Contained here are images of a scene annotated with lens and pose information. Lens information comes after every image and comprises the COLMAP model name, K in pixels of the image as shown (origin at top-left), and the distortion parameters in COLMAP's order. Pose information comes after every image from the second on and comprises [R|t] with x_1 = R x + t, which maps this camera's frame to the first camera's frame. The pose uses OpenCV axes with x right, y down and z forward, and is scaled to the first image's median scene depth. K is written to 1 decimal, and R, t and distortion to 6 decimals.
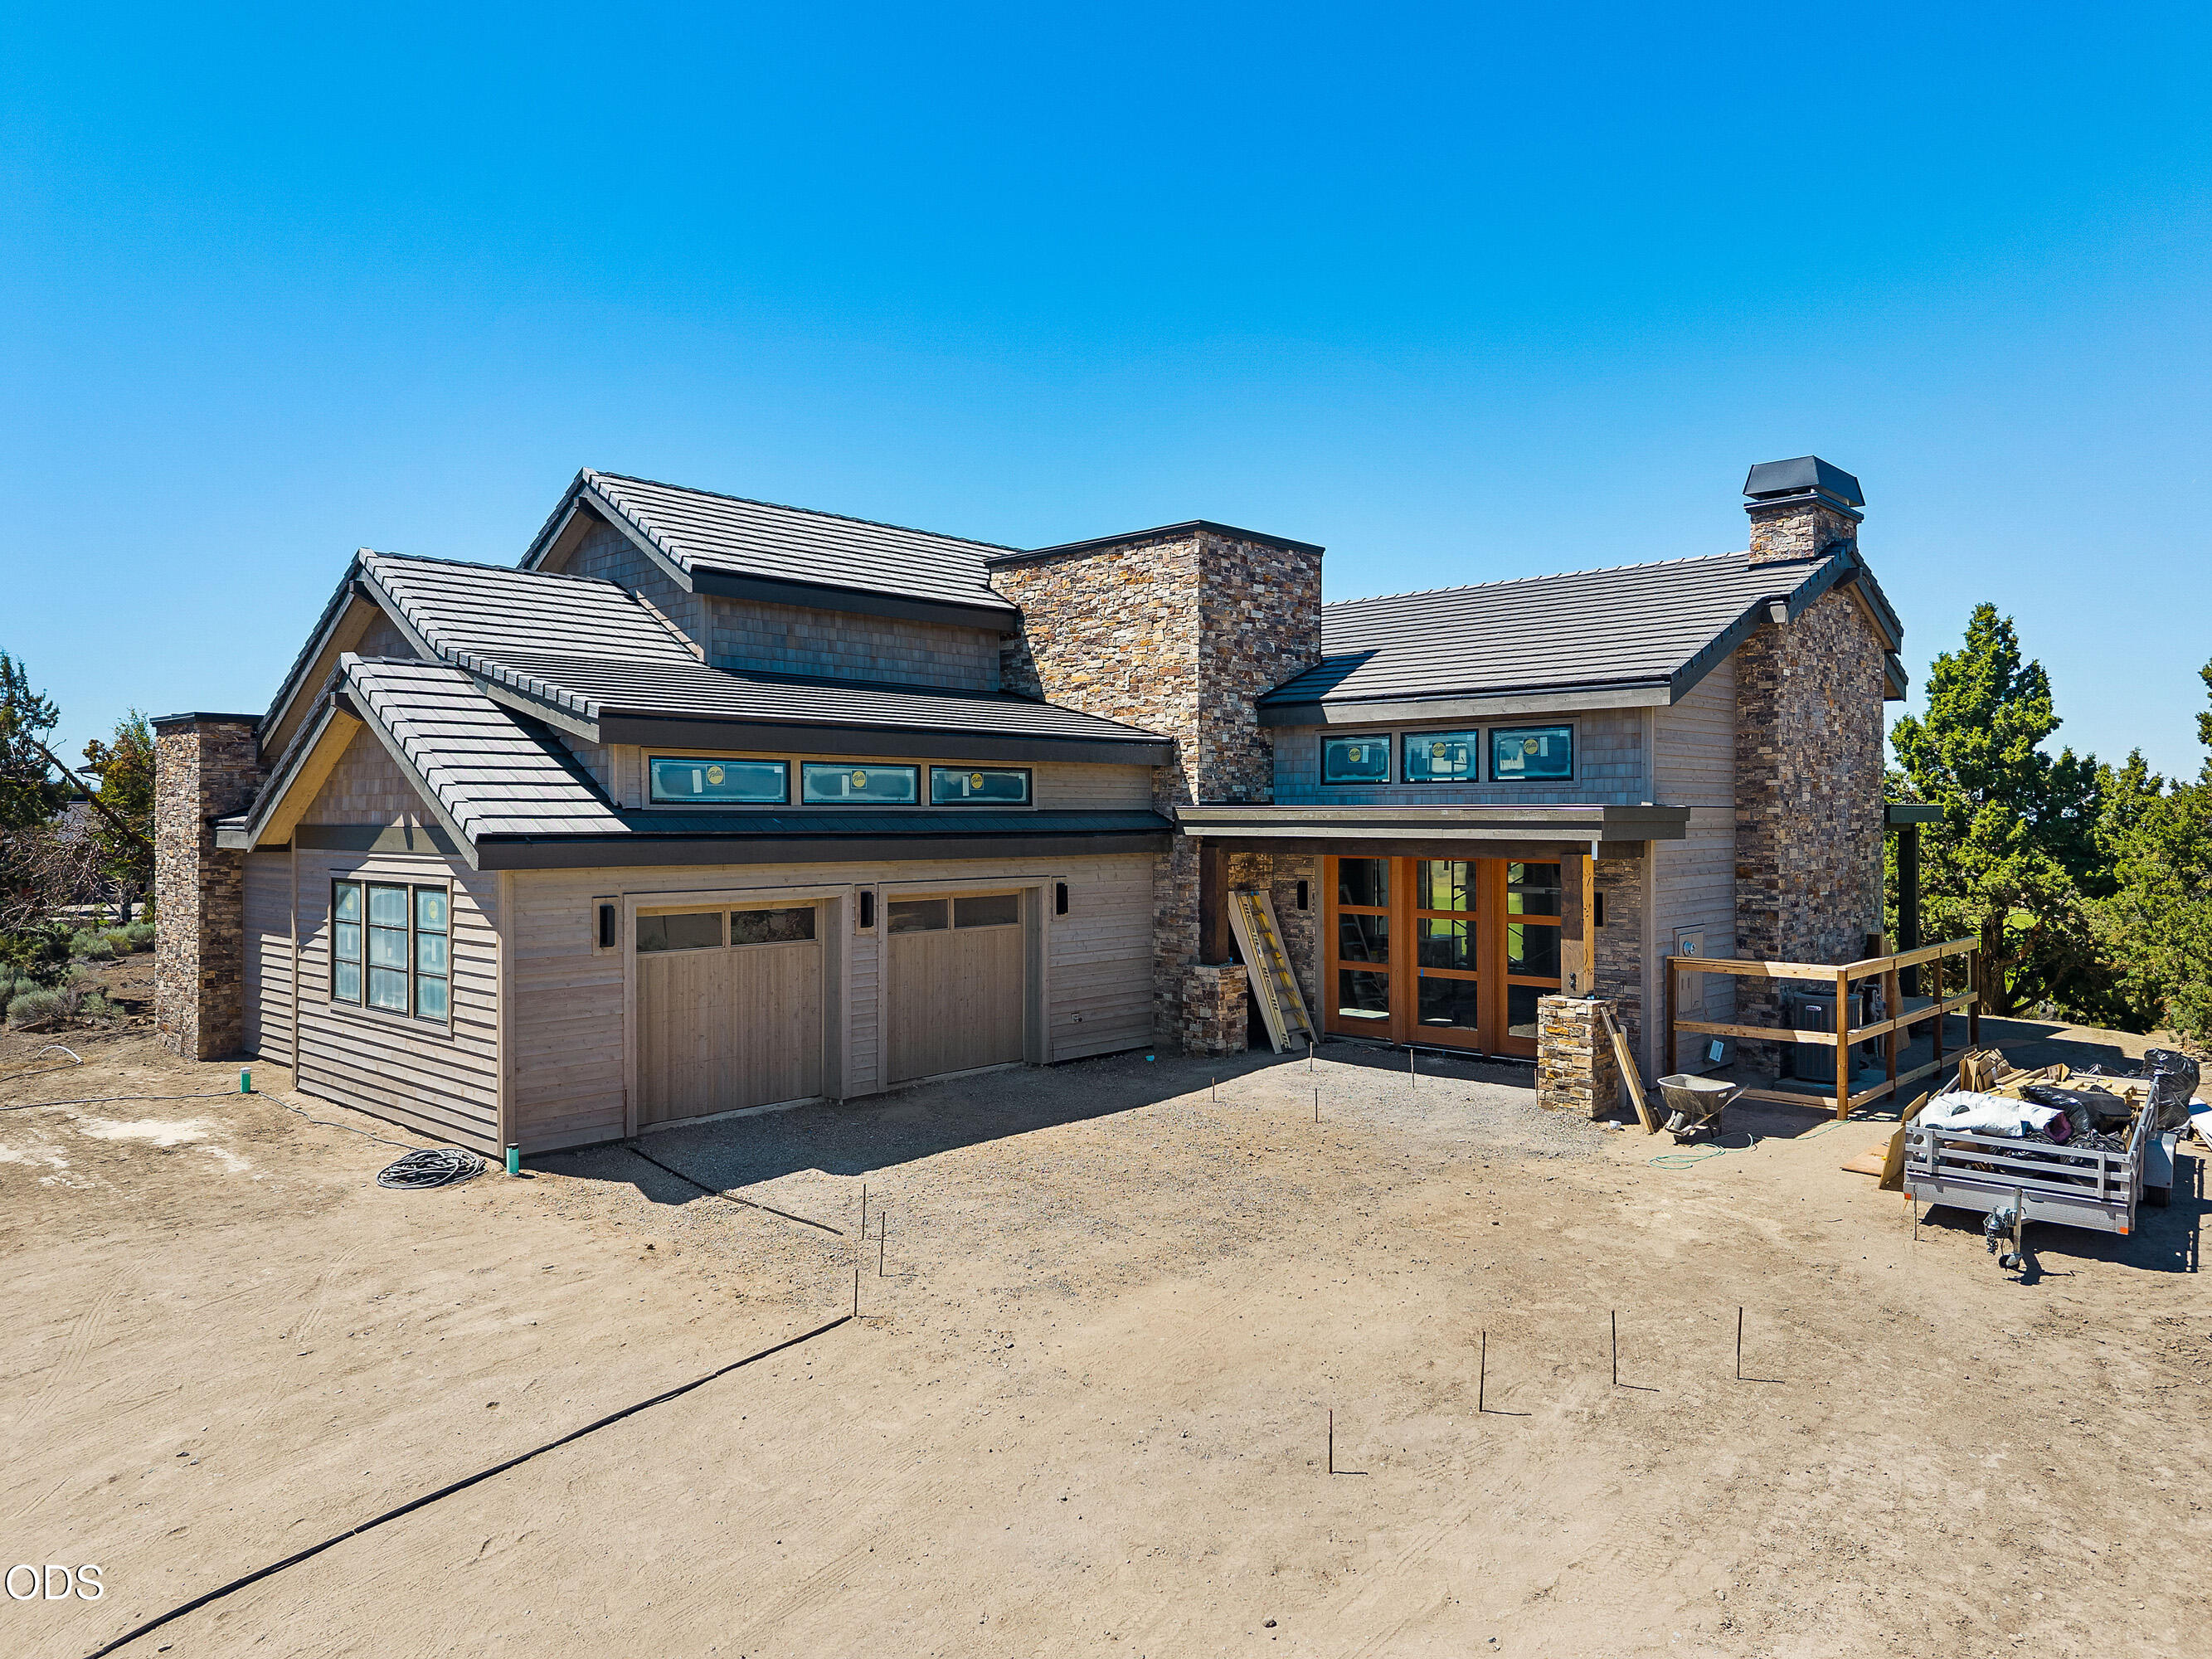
lens RADIAL K [[1493.2, 0, 1102.3], [0, 1493.2, 832.1], [0, 0, 1]] dist [0.045897, -0.062744]
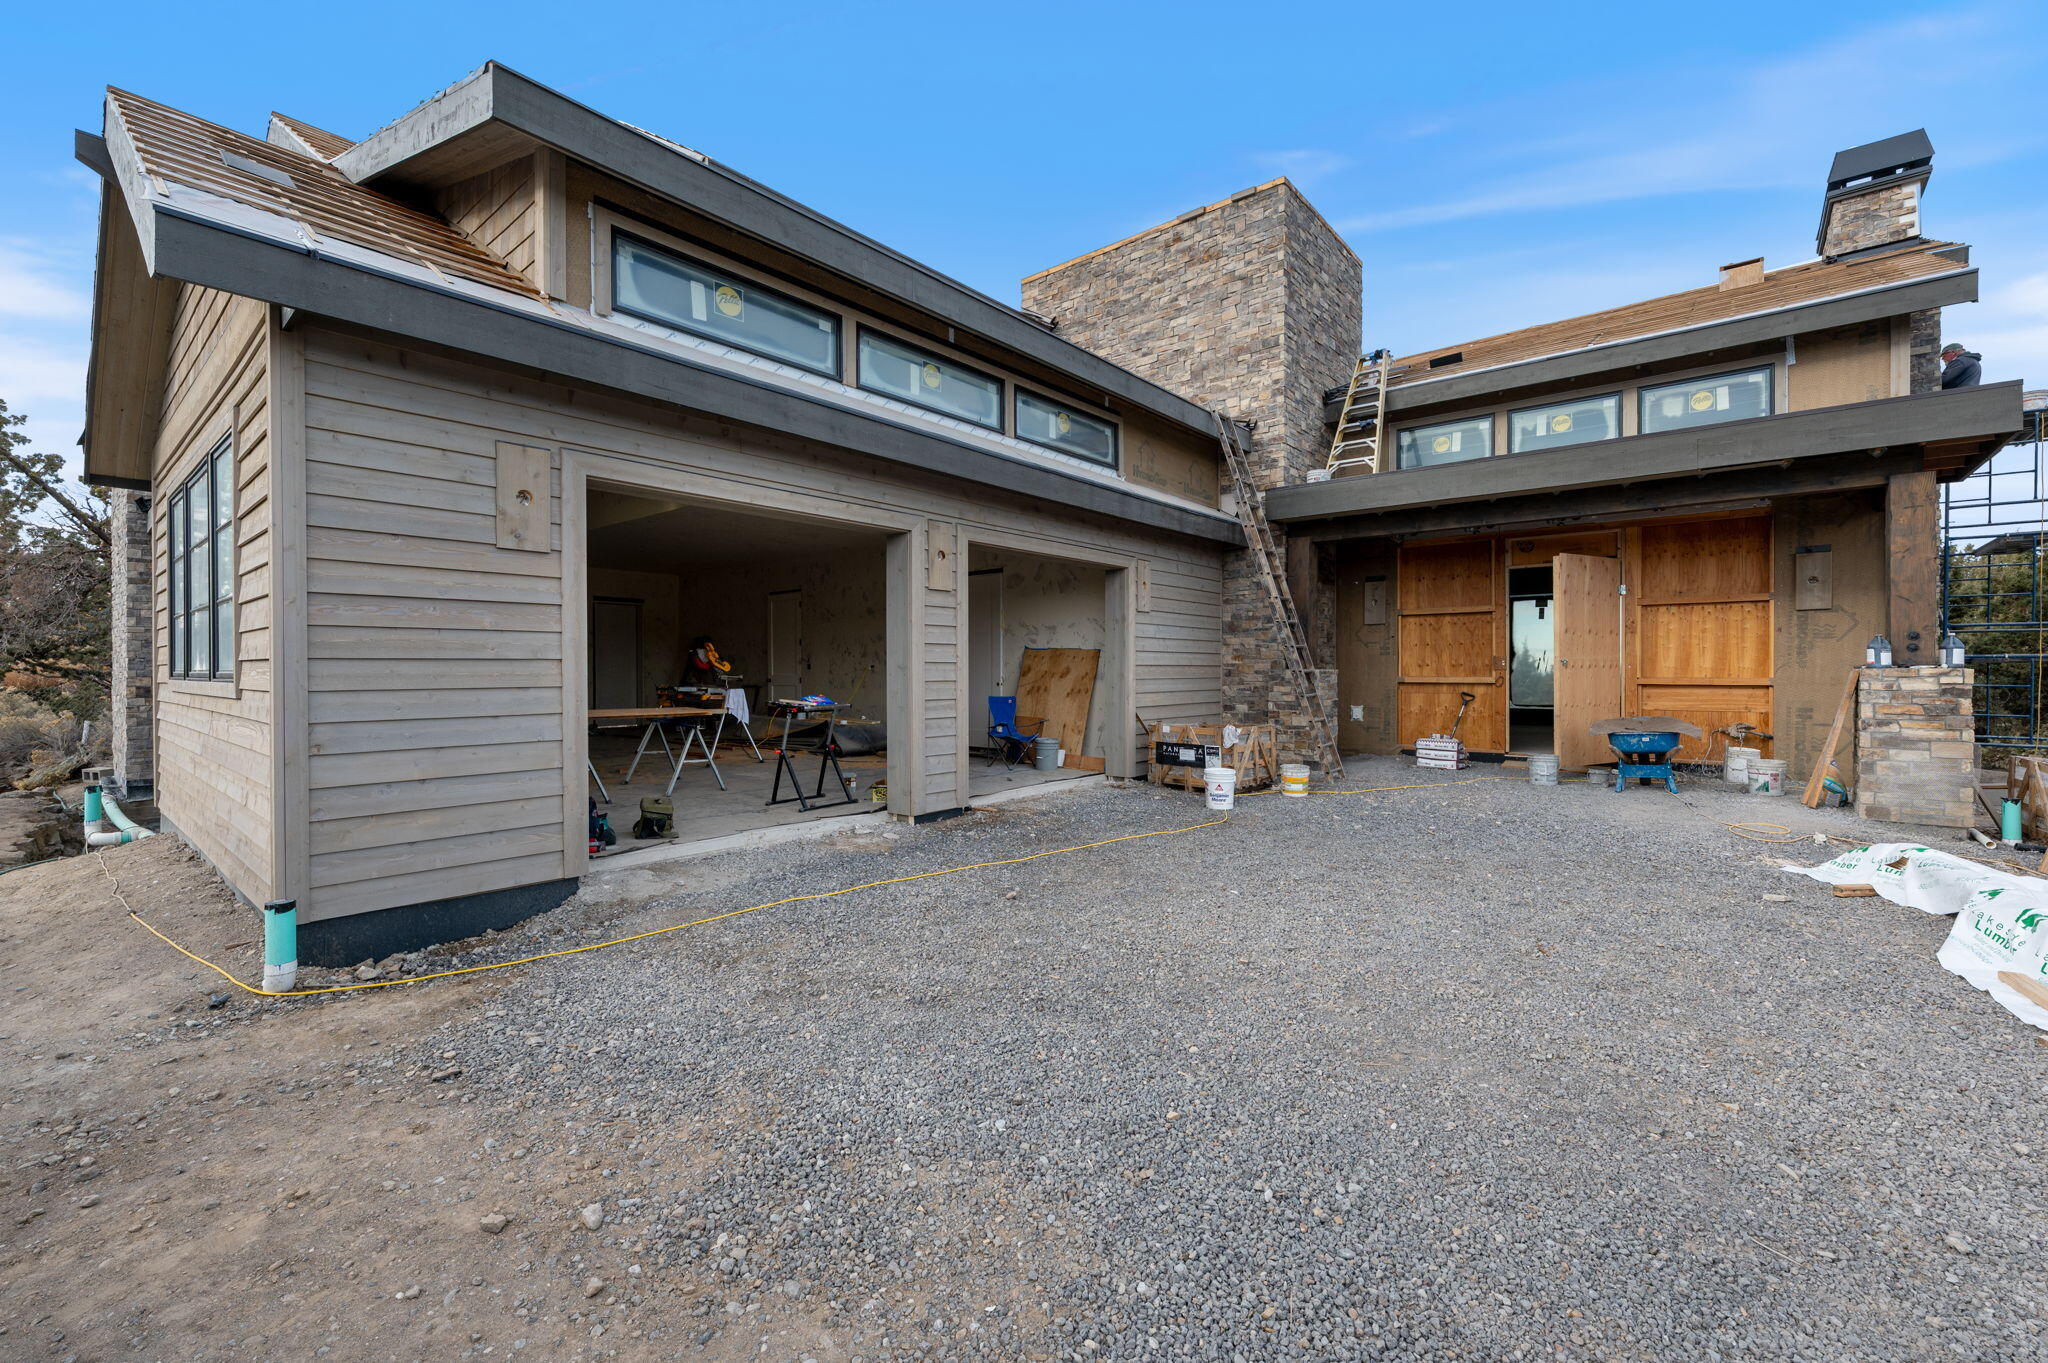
lens RADIAL K [[850.4, 0, 1021.8], [0, 850.4, 682.4], [0, 0, 1]] dist [-0.010495, 0.000454]
pose [[0.998405, -0.000915, 0.056443, -0.125870], [0.000950, 0.999999, -0.000593, 0.100125], [-0.056443, 0.000646, 0.998406, 0.517503]]
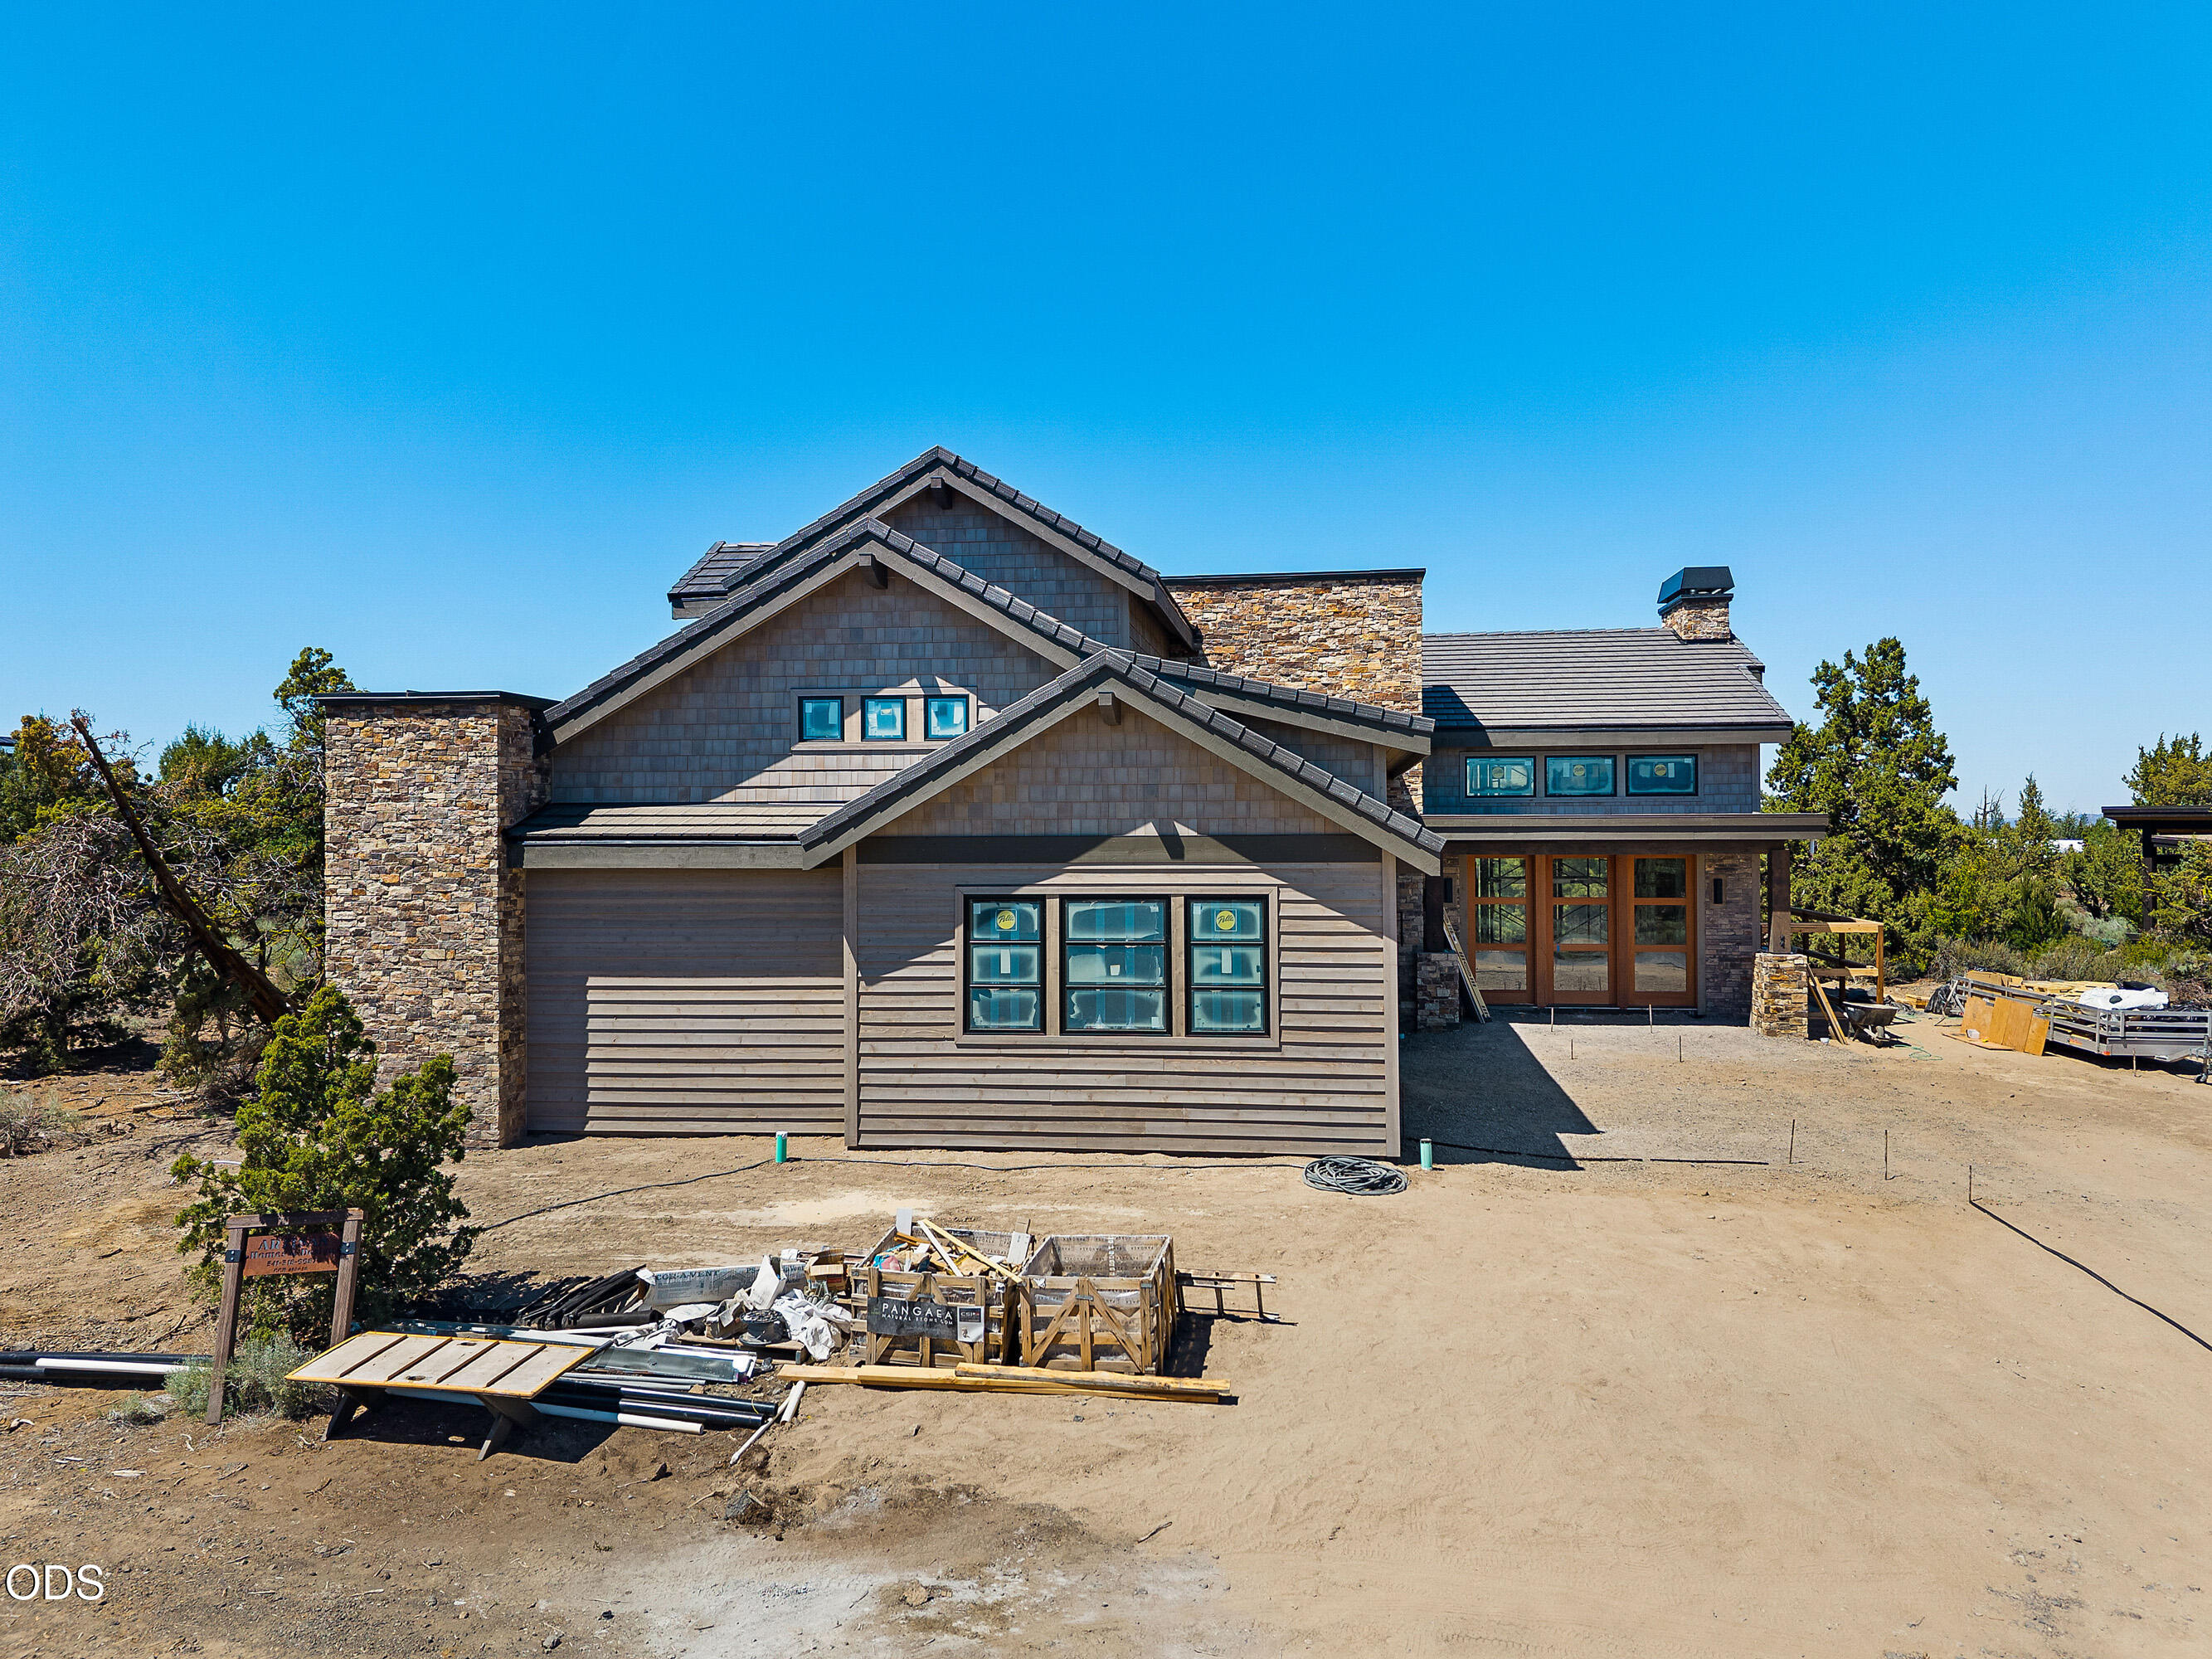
lens RADIAL K [[1493.2, 0, 1170.4], [0, 1493.2, 845.8], [0, 0, 1]] dist [0.045897, -0.062744]
pose [[0.803379, -0.011765, 0.595352, -0.808841], [0.012232, 0.999920, 0.003253, 0.000137], [-0.595343, 0.004669, 0.803458, 0.192165]]
